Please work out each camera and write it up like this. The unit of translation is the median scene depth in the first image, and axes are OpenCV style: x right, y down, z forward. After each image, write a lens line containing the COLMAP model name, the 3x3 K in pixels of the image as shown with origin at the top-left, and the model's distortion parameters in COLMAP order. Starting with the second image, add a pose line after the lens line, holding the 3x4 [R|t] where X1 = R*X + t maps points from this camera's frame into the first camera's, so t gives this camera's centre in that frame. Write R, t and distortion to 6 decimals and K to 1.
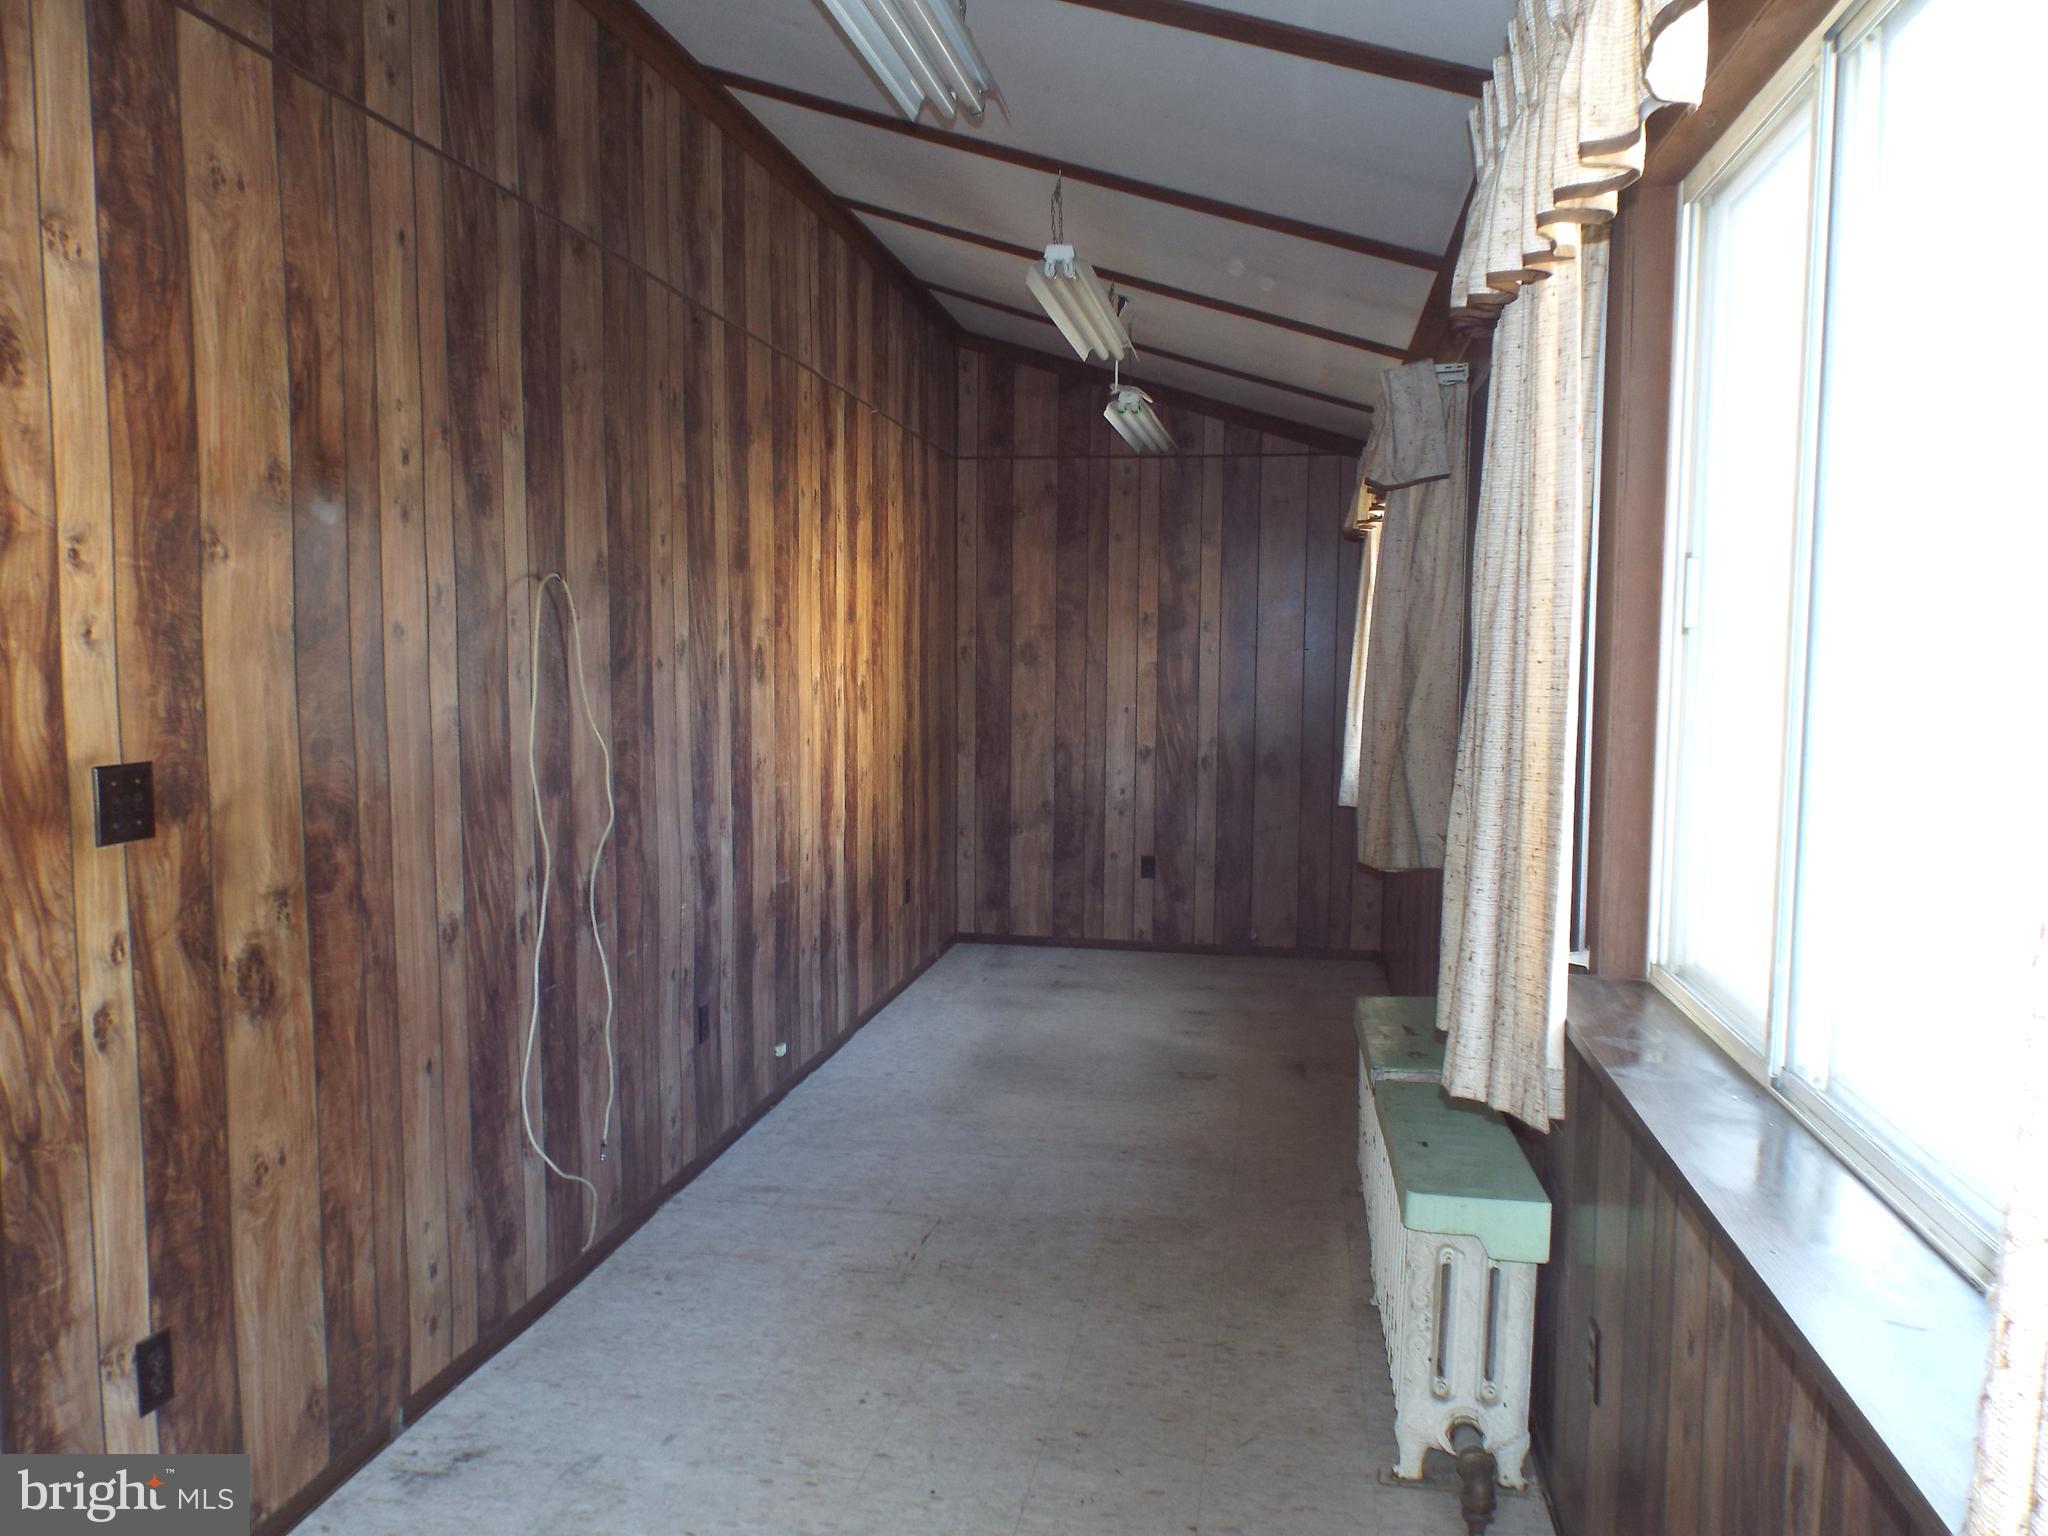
lens RADIAL K [[1542.2, 0, 1024.5], [0, 1542.2, 775.3], [0, 0, 1]] dist [-0.000591, -0.018136]
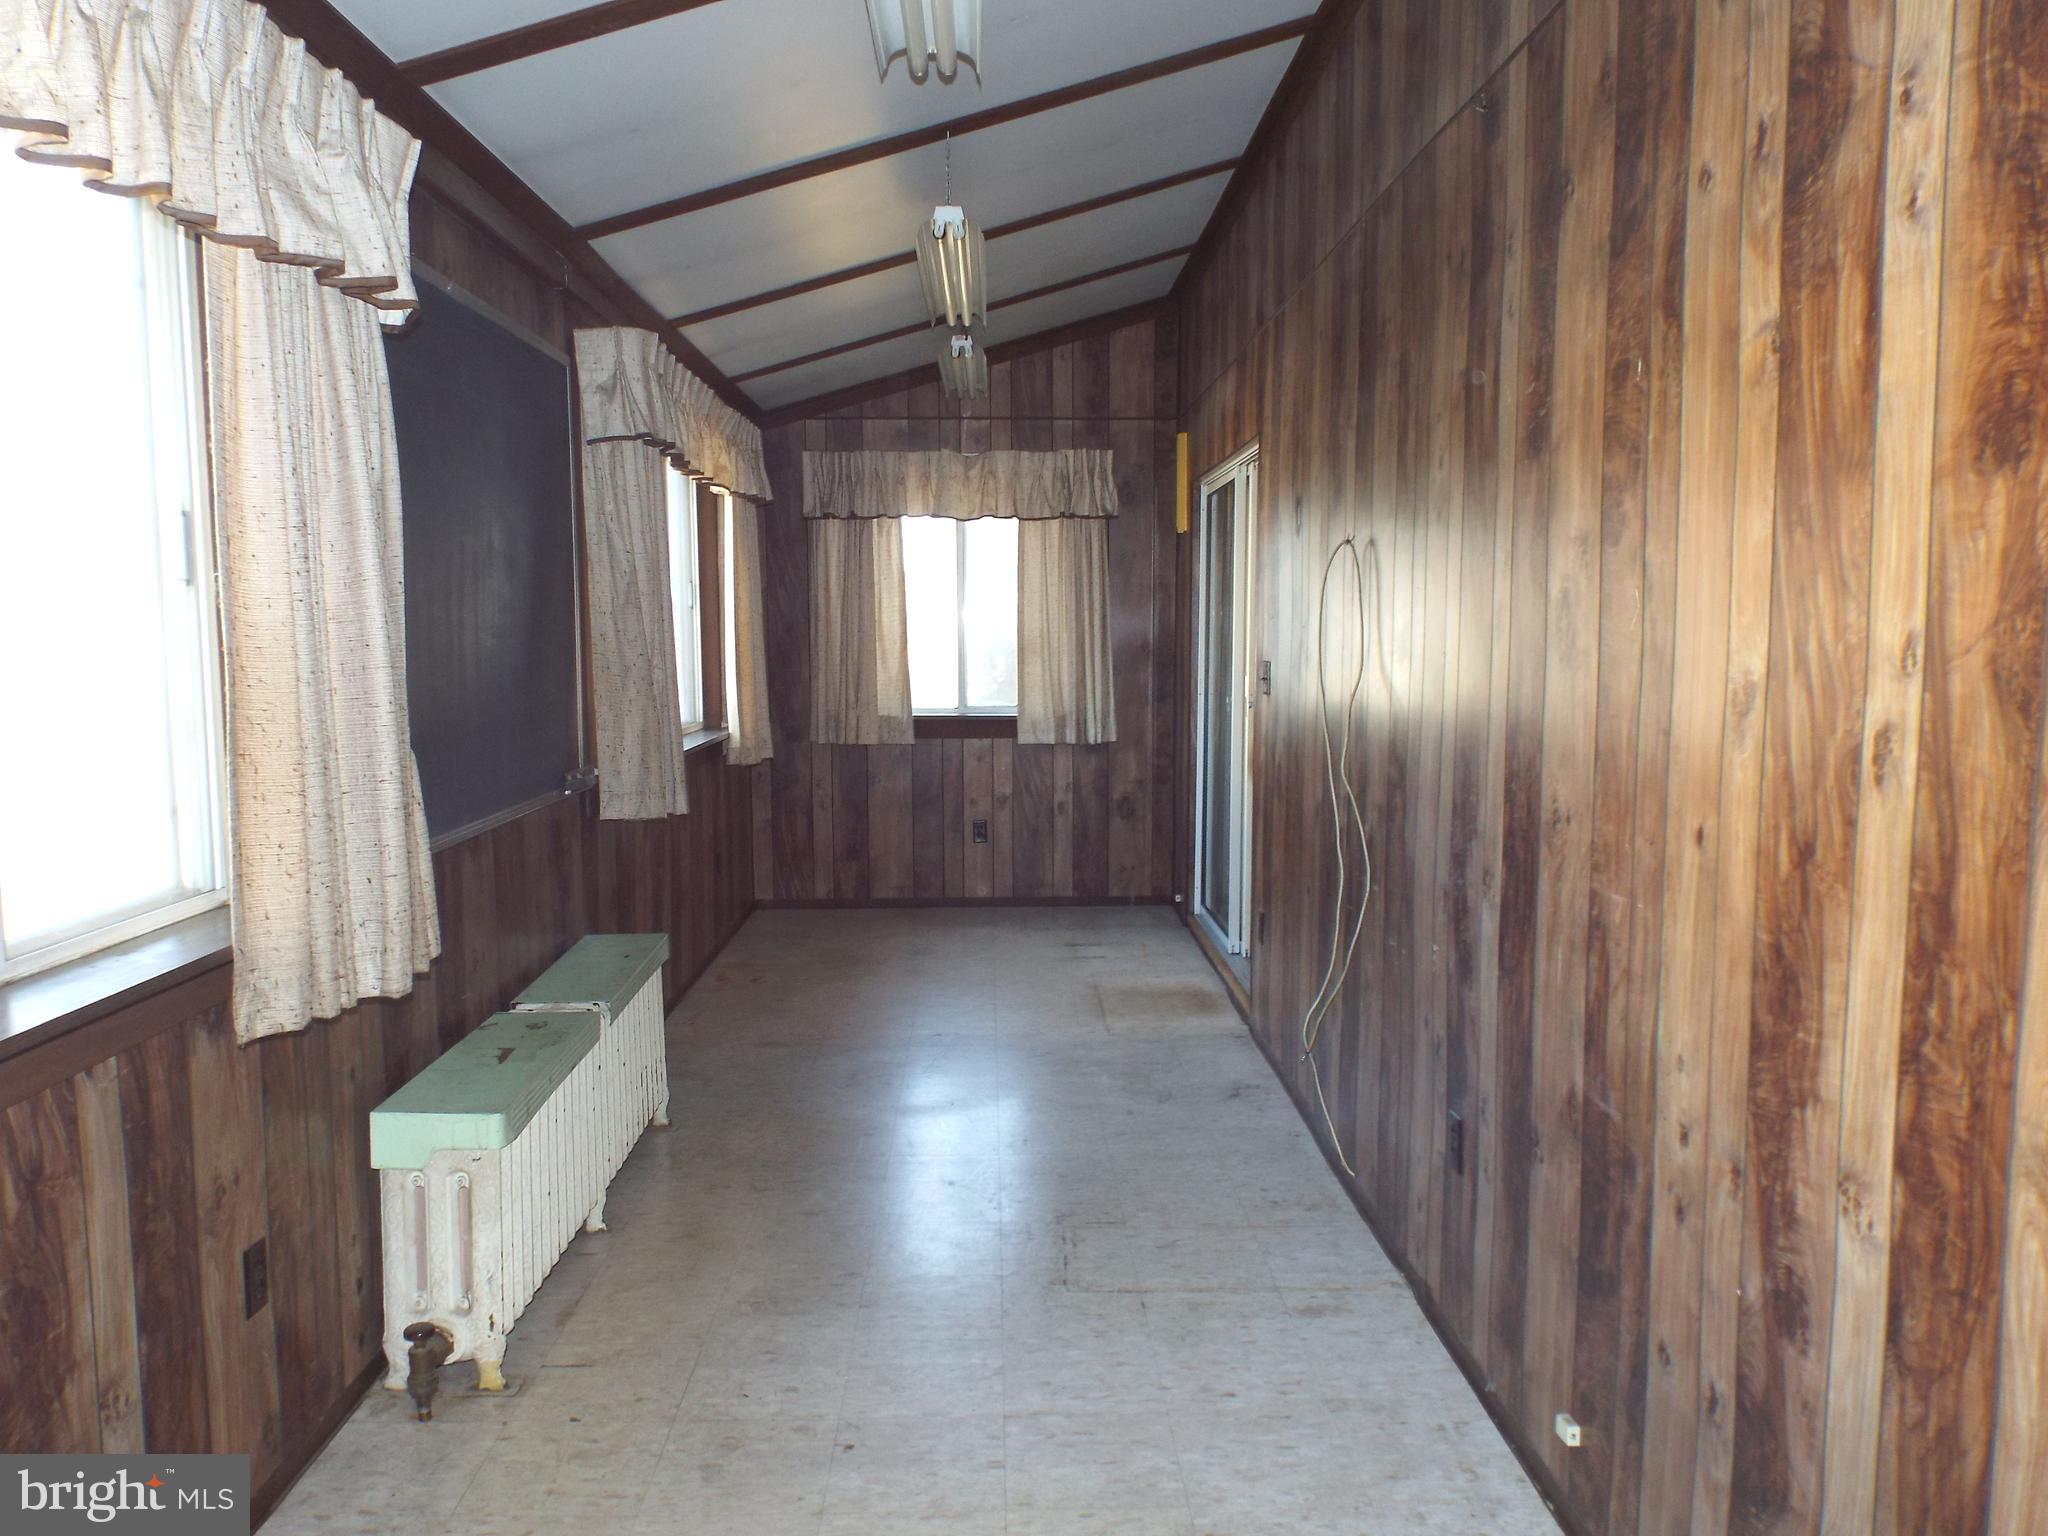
lens RADIAL K [[1542.2, 0, 1024.7], [0, 1542.2, 774.5], [0, 0, 1]] dist [-0.000591, -0.018136]
pose [[-0.977807, 0.034647, -0.206622, -0.044937], [-0.002349, 0.984356, 0.176174, 0.043743], [0.209494, 0.172750, -0.962429, 1.591893]]
